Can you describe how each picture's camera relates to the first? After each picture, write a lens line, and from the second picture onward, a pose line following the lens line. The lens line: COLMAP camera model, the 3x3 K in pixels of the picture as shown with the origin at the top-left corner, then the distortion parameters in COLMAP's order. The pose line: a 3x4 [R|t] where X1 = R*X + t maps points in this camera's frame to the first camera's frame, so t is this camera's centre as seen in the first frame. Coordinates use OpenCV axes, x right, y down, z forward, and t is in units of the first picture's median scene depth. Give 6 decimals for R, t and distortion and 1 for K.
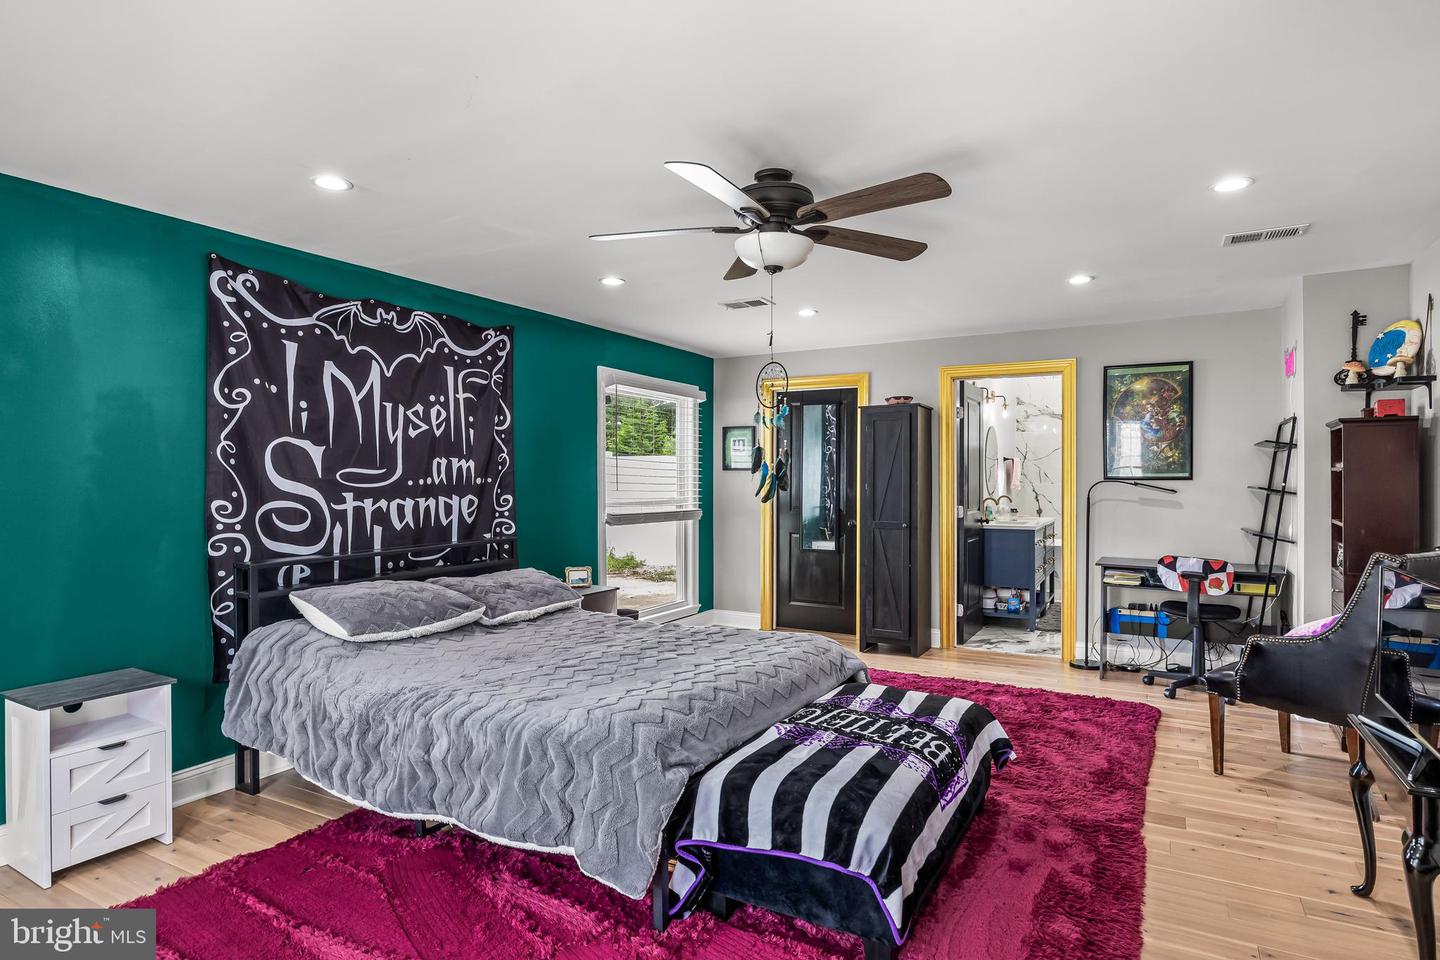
lens RADIAL K [[807.4, 0, 720.0], [0, 807.4, 480.0], [0, 0, 1]] dist [-0.004113, -0.001107]
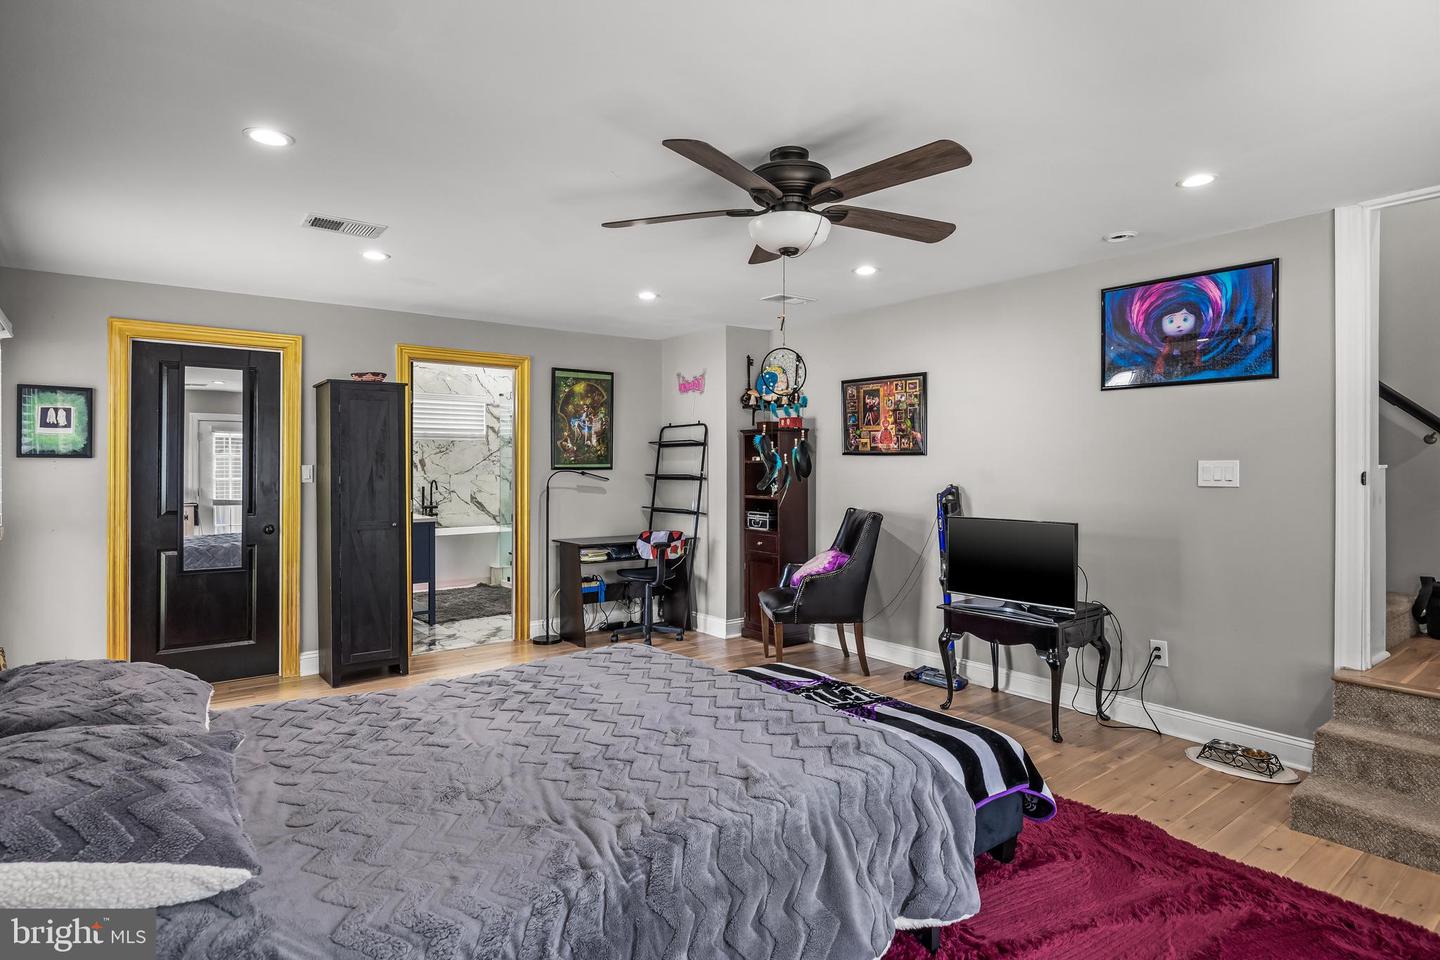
lens RADIAL K [[787.2, 0, 728.5], [0, 787.2, 463.1], [0, 0, 1]] dist [0.001962, -0.000048]
pose [[0.358600, 0.002908, 0.933487, -0.529561], [0.006145, 0.999966, -0.005476, -0.002550], [-0.933471, 0.007700, 0.358570, 0.462834]]
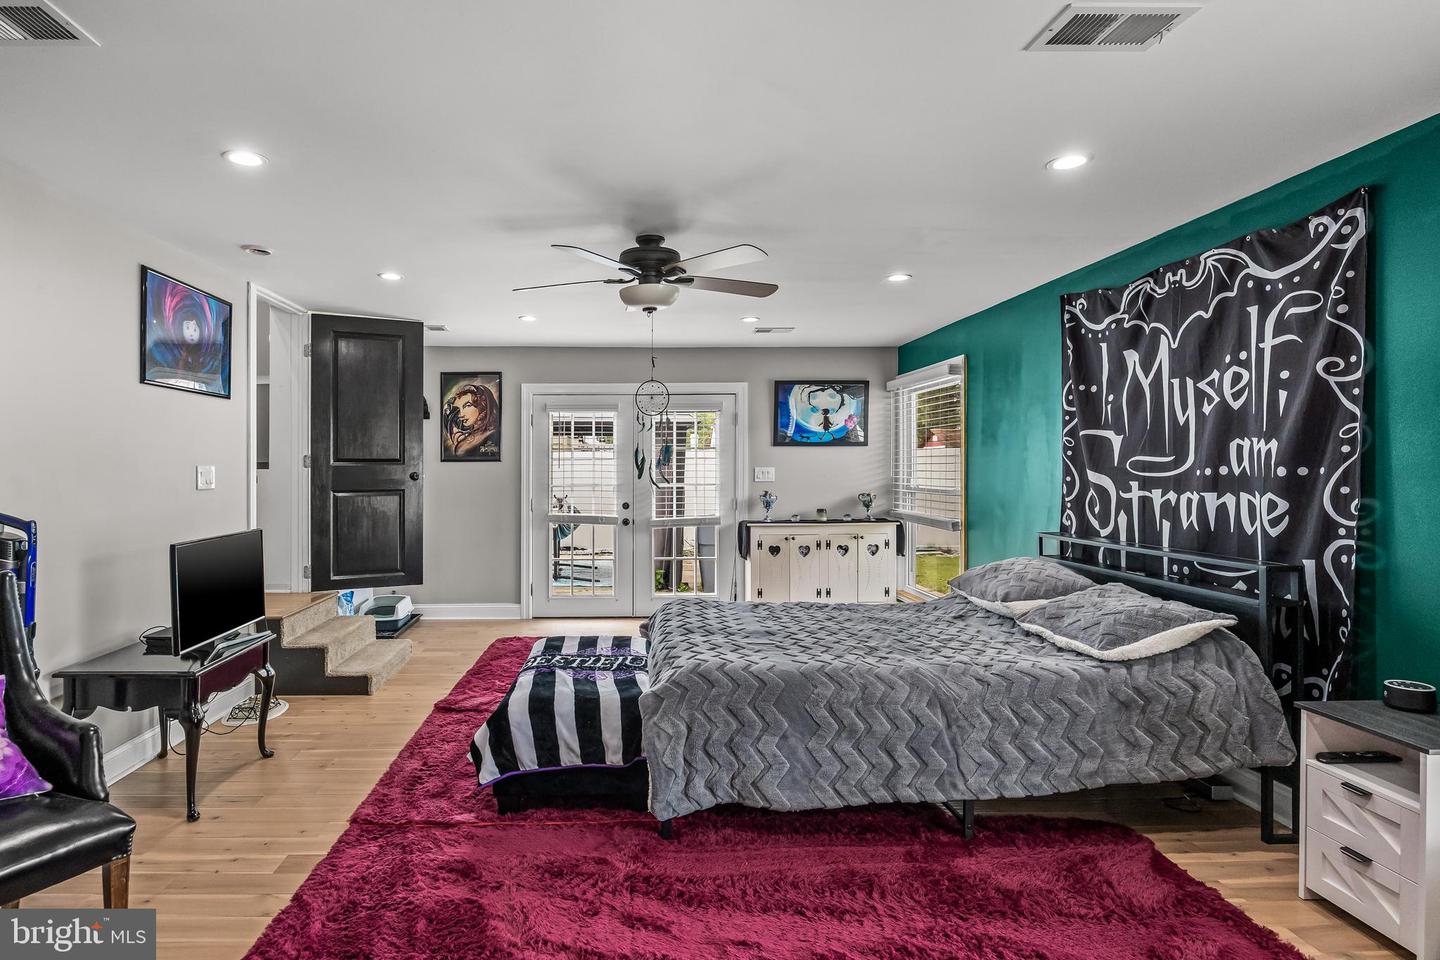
lens RADIAL K [[787.2, 0, 728.5], [0, 787.2, 463.1], [0, 0, 1]] dist [0.001962, -0.000048]
pose [[-0.803384, 0.003131, -0.595453, 0.456186], [0.002311, 0.999995, 0.002140, -0.008697], [0.595457, 0.000343, -0.803387, 1.353747]]
